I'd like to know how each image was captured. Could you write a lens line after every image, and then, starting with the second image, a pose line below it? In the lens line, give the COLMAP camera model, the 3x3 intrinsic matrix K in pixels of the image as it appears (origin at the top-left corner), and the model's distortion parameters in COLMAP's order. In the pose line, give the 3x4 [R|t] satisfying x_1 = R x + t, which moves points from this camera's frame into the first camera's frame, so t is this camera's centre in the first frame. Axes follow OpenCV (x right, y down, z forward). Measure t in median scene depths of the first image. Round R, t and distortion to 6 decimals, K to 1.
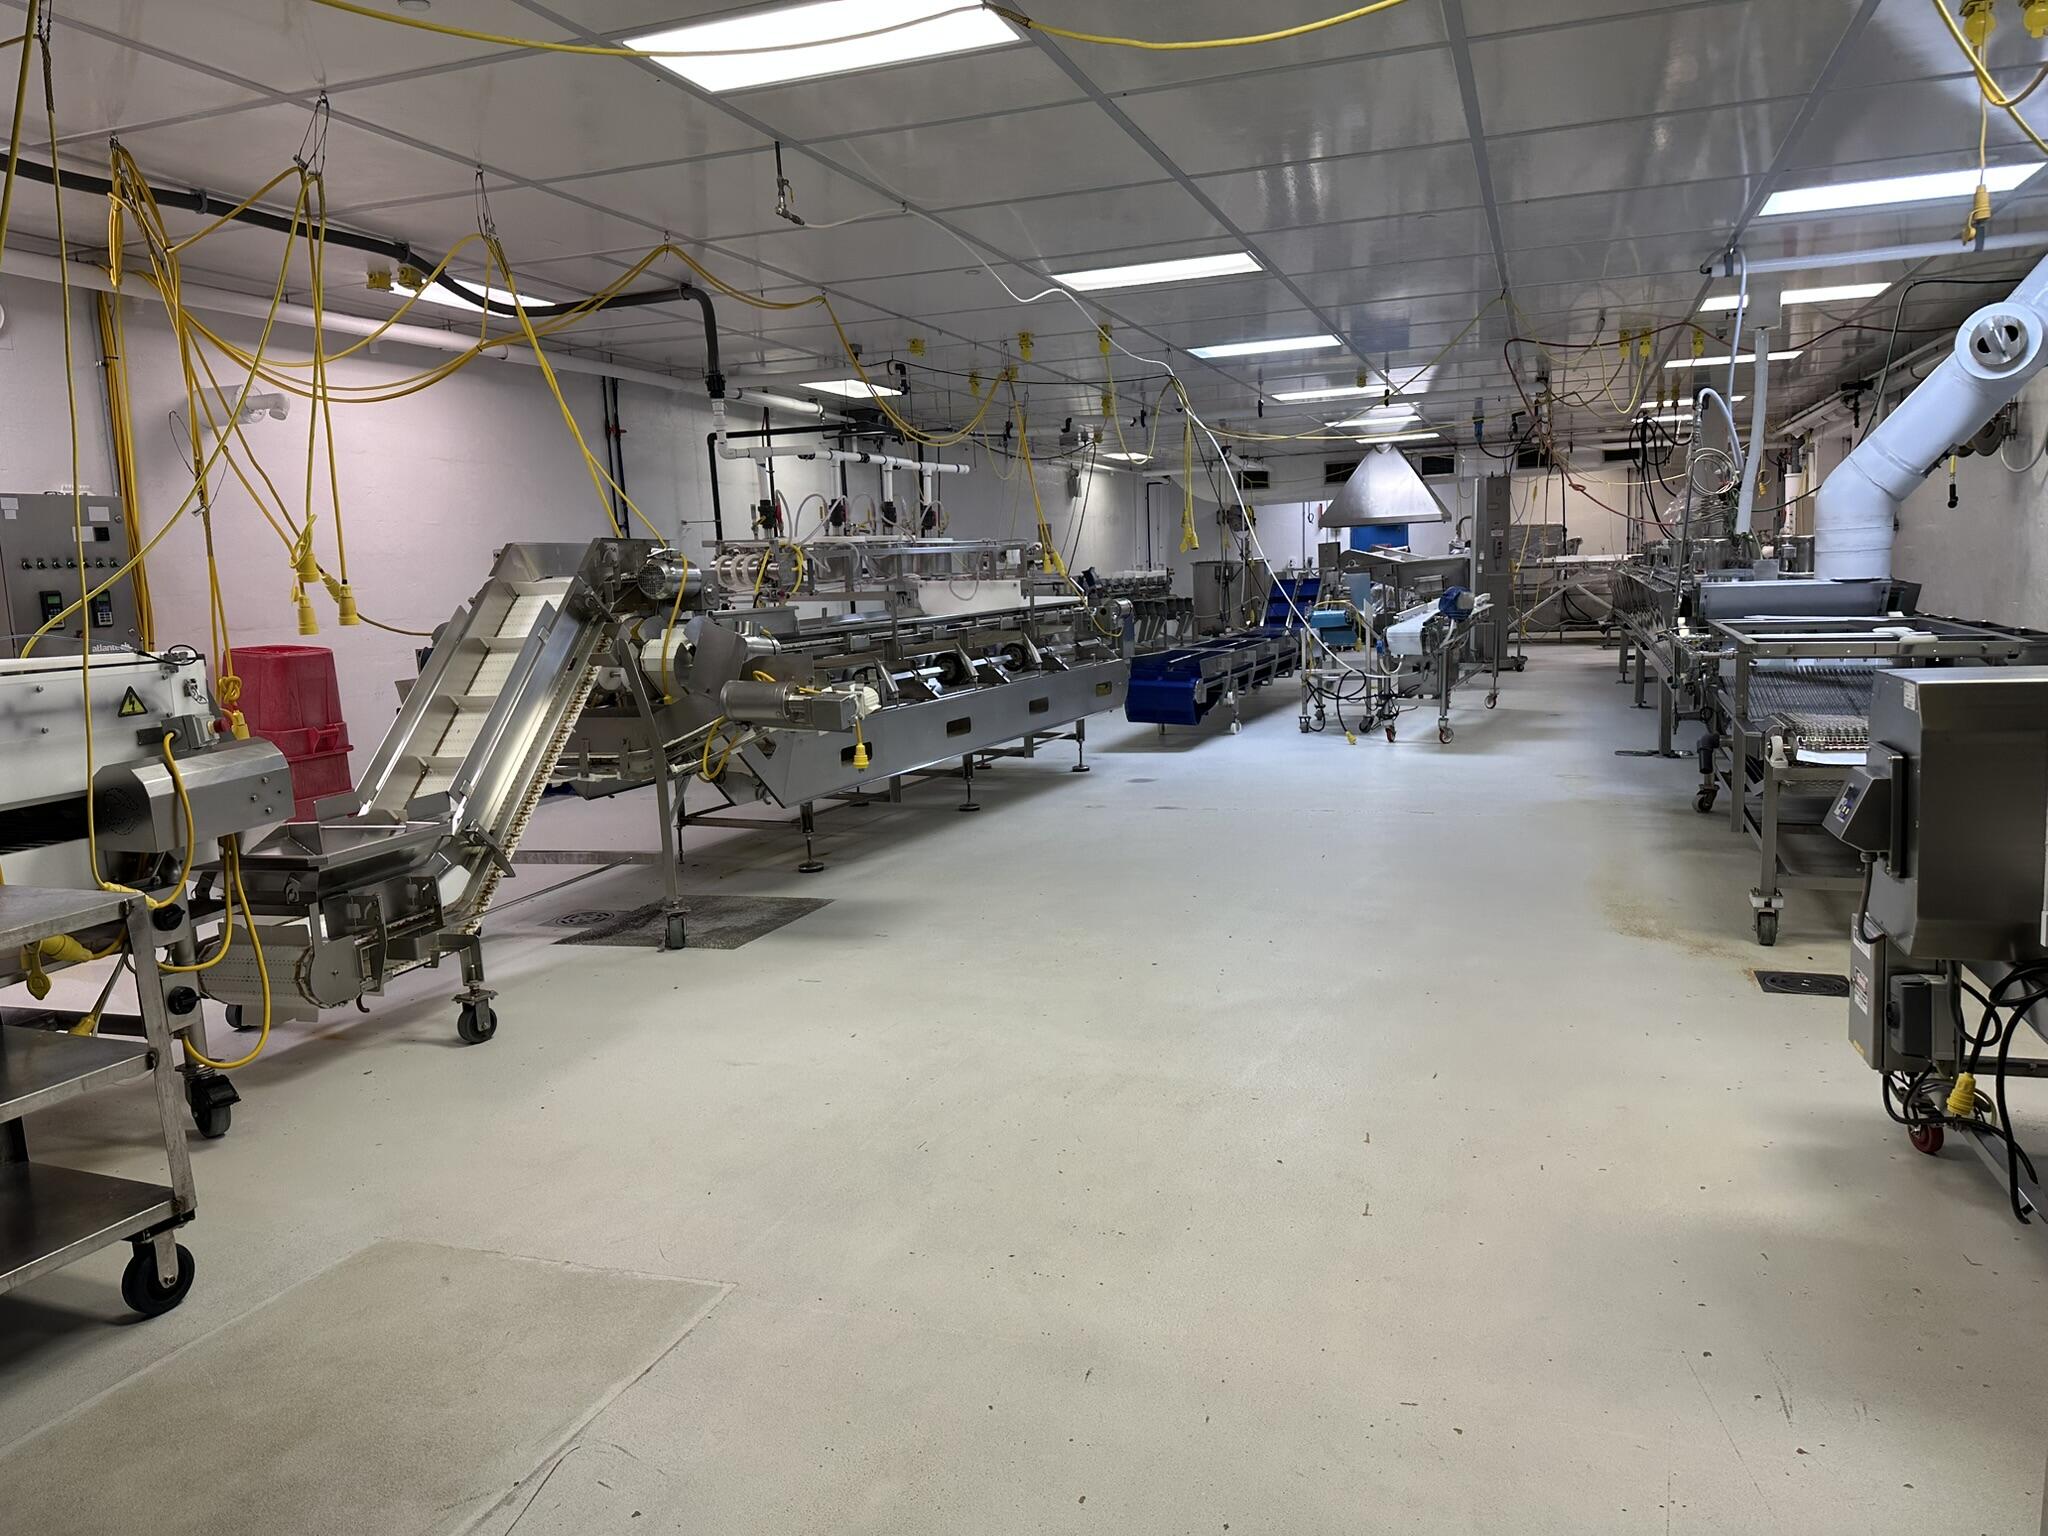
lens RADIAL K [[1429.4, 0, 1027.4], [0, 1429.4, 767.5], [0, 0, 1]] dist [0.014217, 0.000242]
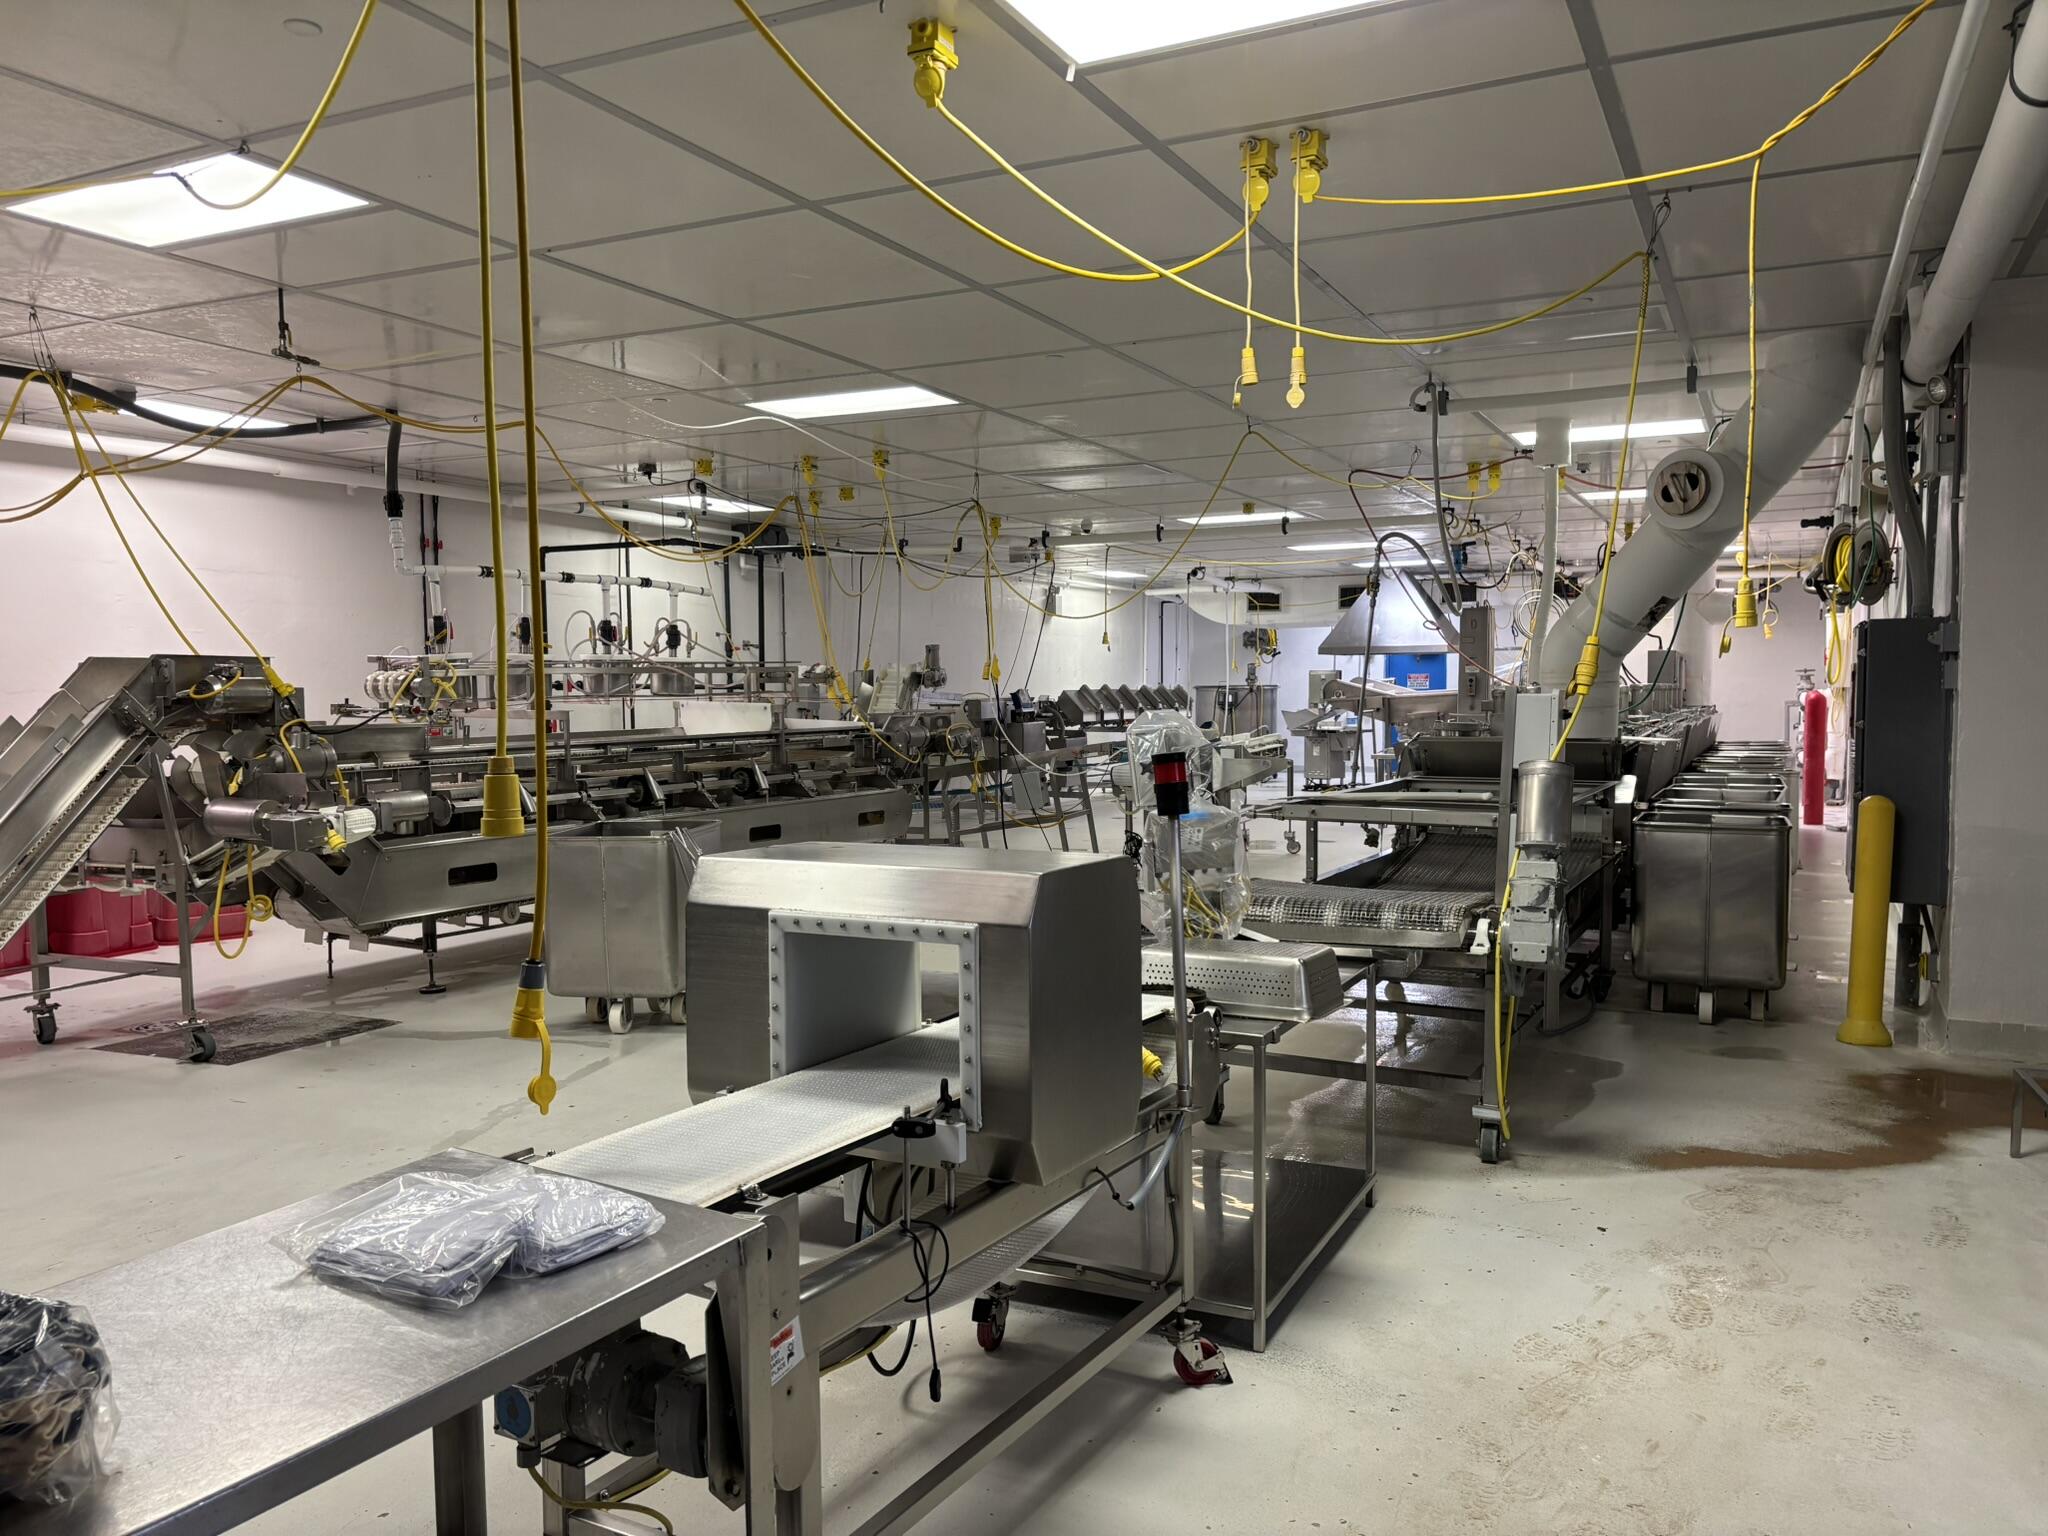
lens RADIAL K [[1546.2, 0, 1023.2], [0, 1546.2, 771.4], [0, 0, 1]] dist [-0.005024, 0.001681]
pose [[0.992860, 0.038969, -0.112738, 0.217024], [-0.047858, 0.995863, -0.077247, -0.010390], [0.109262, 0.082091, 0.990617, -0.011775]]
